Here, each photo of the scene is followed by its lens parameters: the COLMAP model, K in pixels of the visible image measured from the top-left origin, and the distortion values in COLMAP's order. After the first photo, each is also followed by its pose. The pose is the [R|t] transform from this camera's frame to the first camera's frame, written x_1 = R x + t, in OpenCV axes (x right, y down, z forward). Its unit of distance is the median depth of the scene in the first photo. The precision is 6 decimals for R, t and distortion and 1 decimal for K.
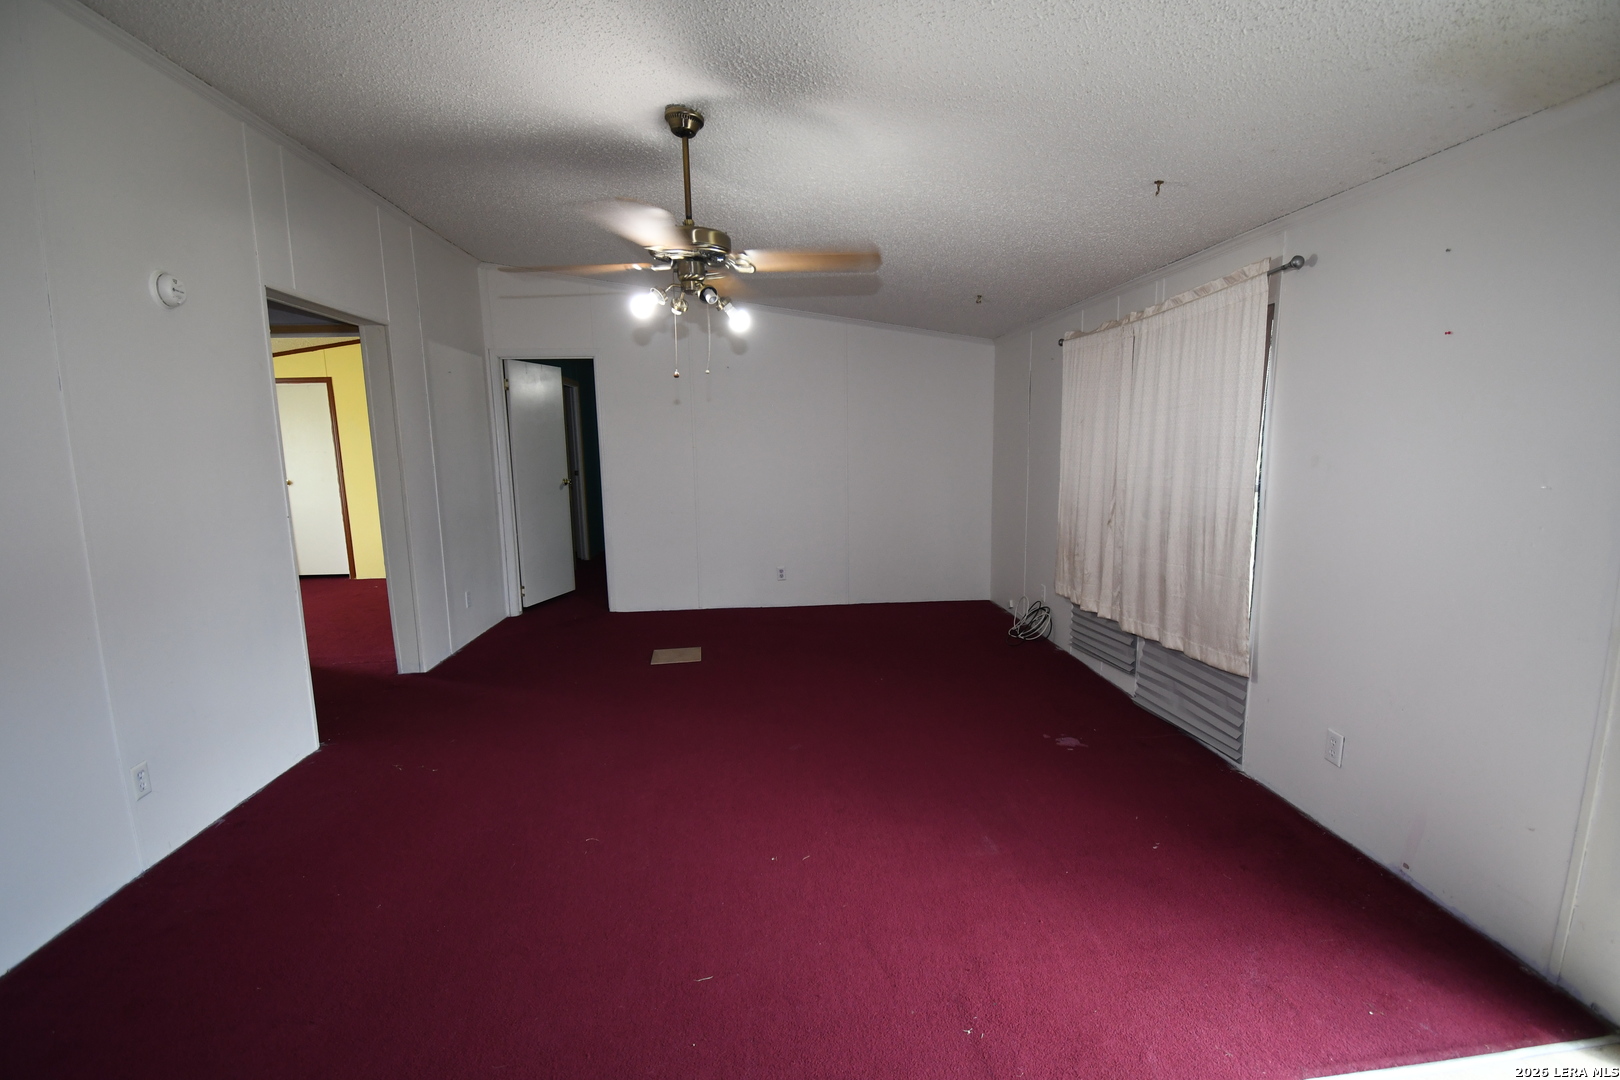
lens RADIAL K [[713.4, 0, 815.2], [0, 713.4, 549.3], [0, 0, 1]] dist [0.020764, -0.026640]
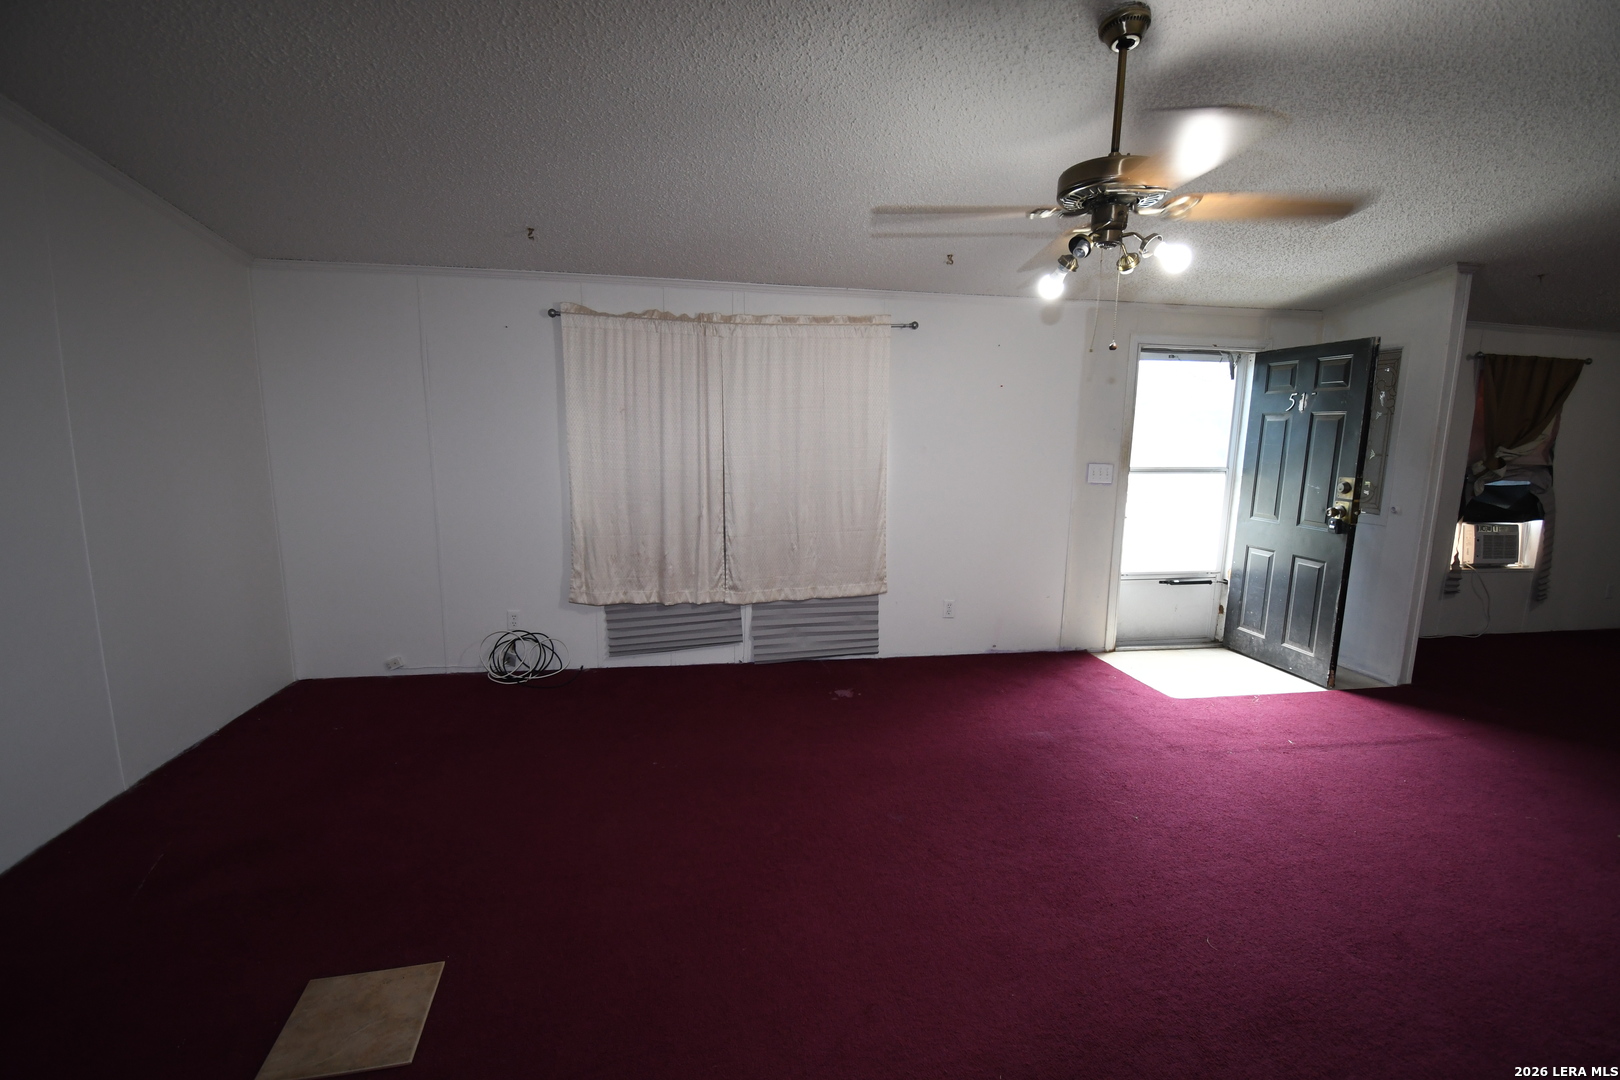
lens RADIAL K [[713.4, 0, 815.2], [0, 713.4, 549.3], [0, 0, 1]] dist [0.020764, -0.026640]
pose [[-0.079603, -0.149267, 0.985588, -0.811270], [0.140243, 0.977214, 0.159326, -0.163685], [-0.986912, 0.150905, -0.056856, 1.162356]]
